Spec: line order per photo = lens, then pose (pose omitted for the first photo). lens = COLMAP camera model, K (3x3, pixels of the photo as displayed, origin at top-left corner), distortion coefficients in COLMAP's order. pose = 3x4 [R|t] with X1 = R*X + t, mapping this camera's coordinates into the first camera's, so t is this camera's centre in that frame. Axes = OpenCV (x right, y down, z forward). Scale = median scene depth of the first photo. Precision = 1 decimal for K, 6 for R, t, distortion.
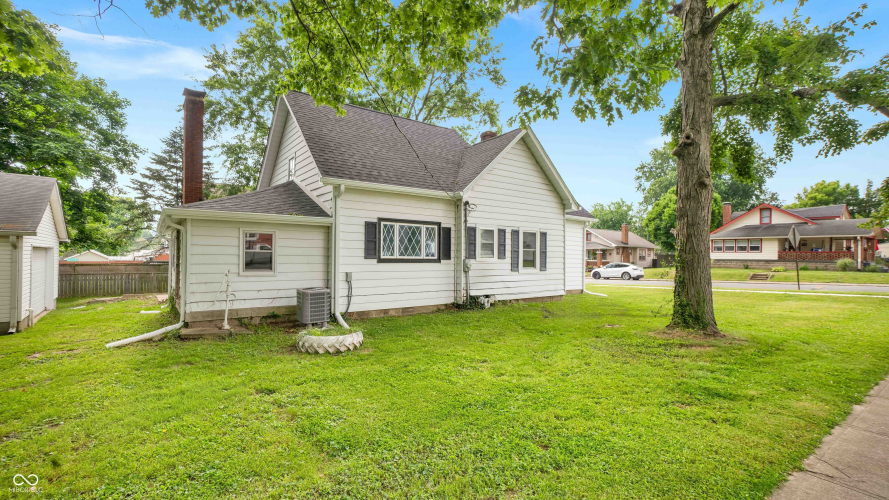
lens RADIAL K [[375.8, 0, 442.3], [0, 375.8, 259.4], [0, 0, 1]] dist [0.005100, 0.000463]
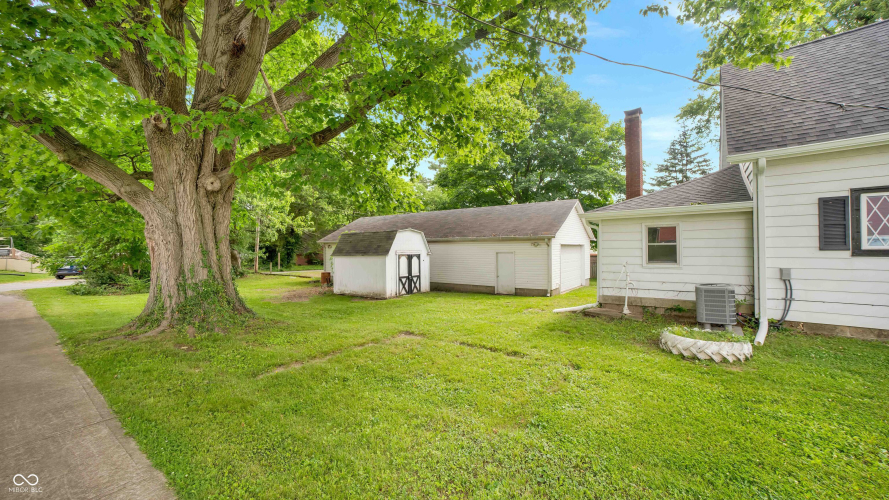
lens RADIAL K [[330.4, 0, 441.6], [0, 330.4, 246.9], [0, 0, 1]] dist [0.002780, 0.000299]
pose [[0.328591, -0.020724, -0.944245, 0.171073], [0.006008, 0.999785, -0.019852, -0.000373], [0.944453, 0.000850, 0.328645, 0.126865]]
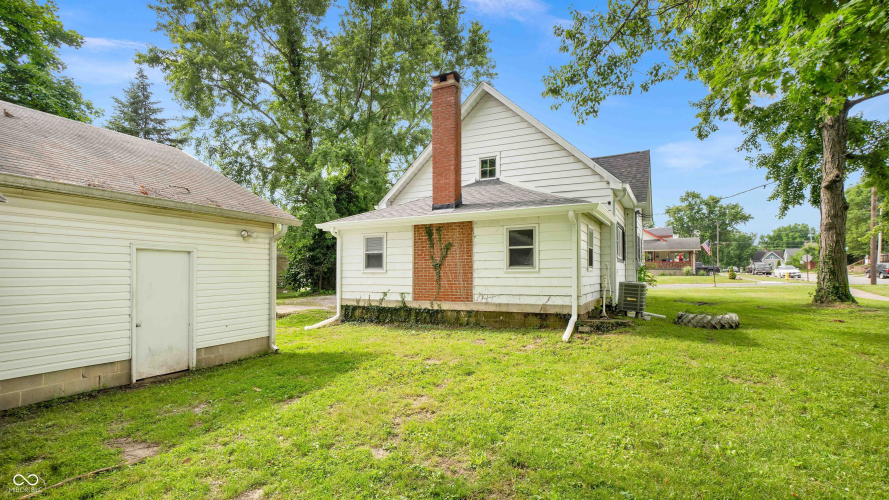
lens RADIAL K [[392.0, 0, 447.6], [0, 392.0, 271.5], [0, 0, 1]] dist [-0.001924, -0.000124]
pose [[0.925236, -0.001871, 0.379387, -1.066911], [0.000527, 0.999993, 0.003647, 0.039217], [-0.379391, -0.003174, 0.925231, 0.107255]]
